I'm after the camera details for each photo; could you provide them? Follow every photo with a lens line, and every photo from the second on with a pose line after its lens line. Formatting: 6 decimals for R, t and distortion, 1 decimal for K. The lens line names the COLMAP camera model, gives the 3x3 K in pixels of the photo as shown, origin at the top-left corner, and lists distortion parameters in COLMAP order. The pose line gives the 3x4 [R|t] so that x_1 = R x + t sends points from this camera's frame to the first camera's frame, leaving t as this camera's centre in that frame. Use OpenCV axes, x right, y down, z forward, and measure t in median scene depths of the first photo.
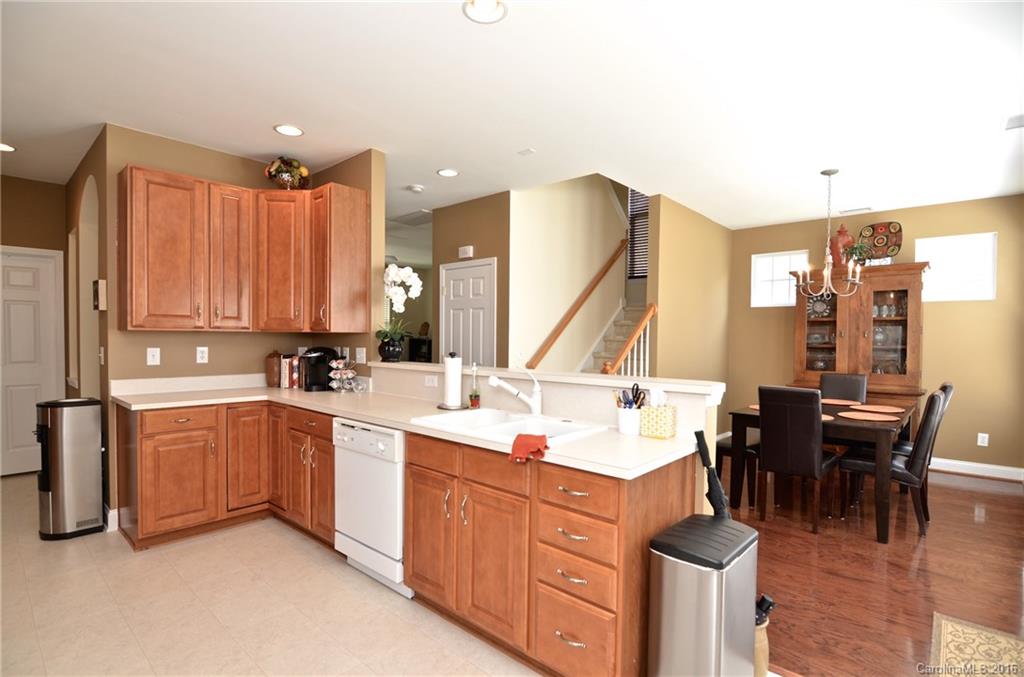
lens RADIAL K [[517.6, 0, 528.5], [0, 517.6, 347.0], [0, 0, 1]] dist [-0.005728, -0.010915]
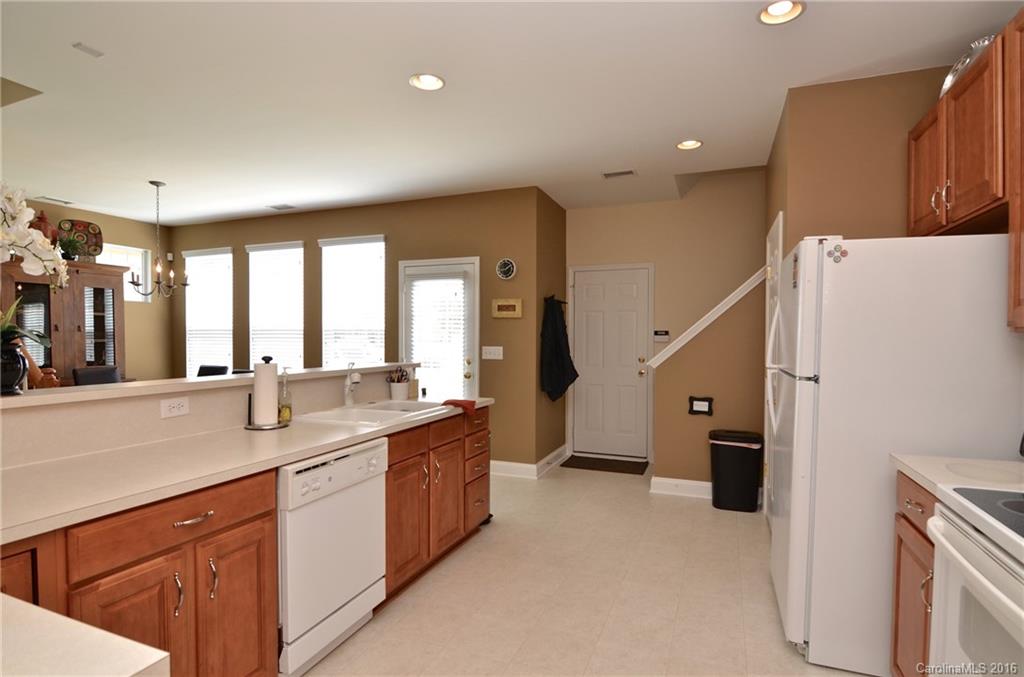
lens RADIAL K [[517.6, 0, 517.0], [0, 517.6, 346.4], [0, 0, 1]] dist [-0.005728, -0.010915]
pose [[-0.327637, -0.030633, 0.944307, -0.612233], [0.008471, 0.999339, 0.035358, -0.018837], [-0.944766, 0.019584, -0.327161, 0.538576]]
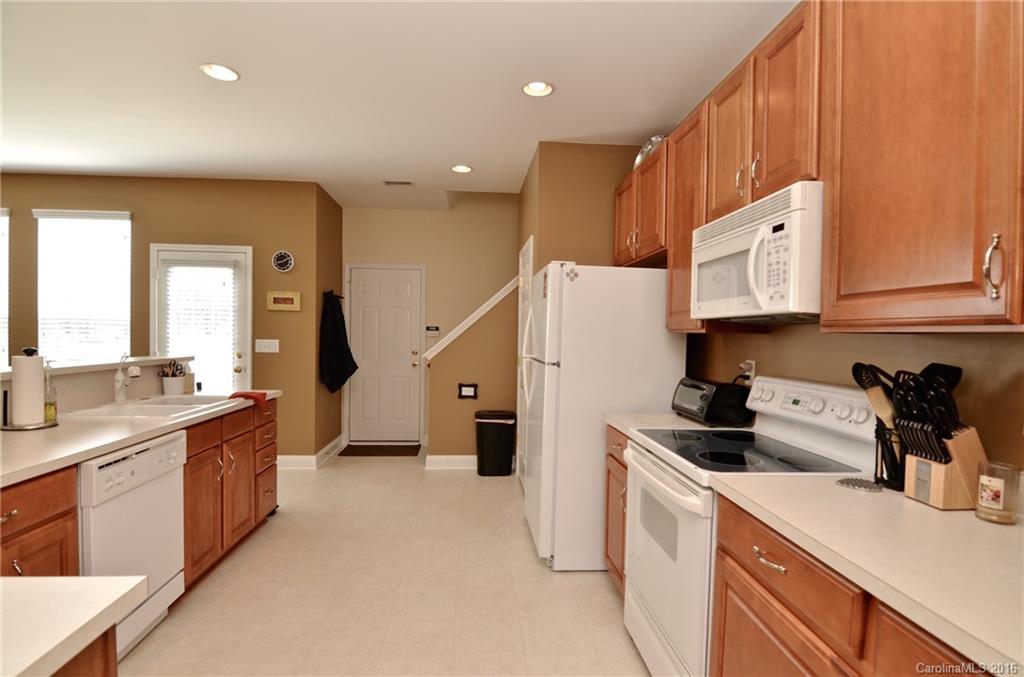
lens RADIAL K [[517.6, 0, 515.2], [0, 517.6, 340.9], [0, 0, 1]] dist [-0.005728, -0.010915]
pose [[-0.716836, -0.033691, 0.696428, -0.670835], [-0.014149, 0.999329, 0.033781, -0.020850], [-0.697099, 0.014361, -0.716831, 0.630070]]
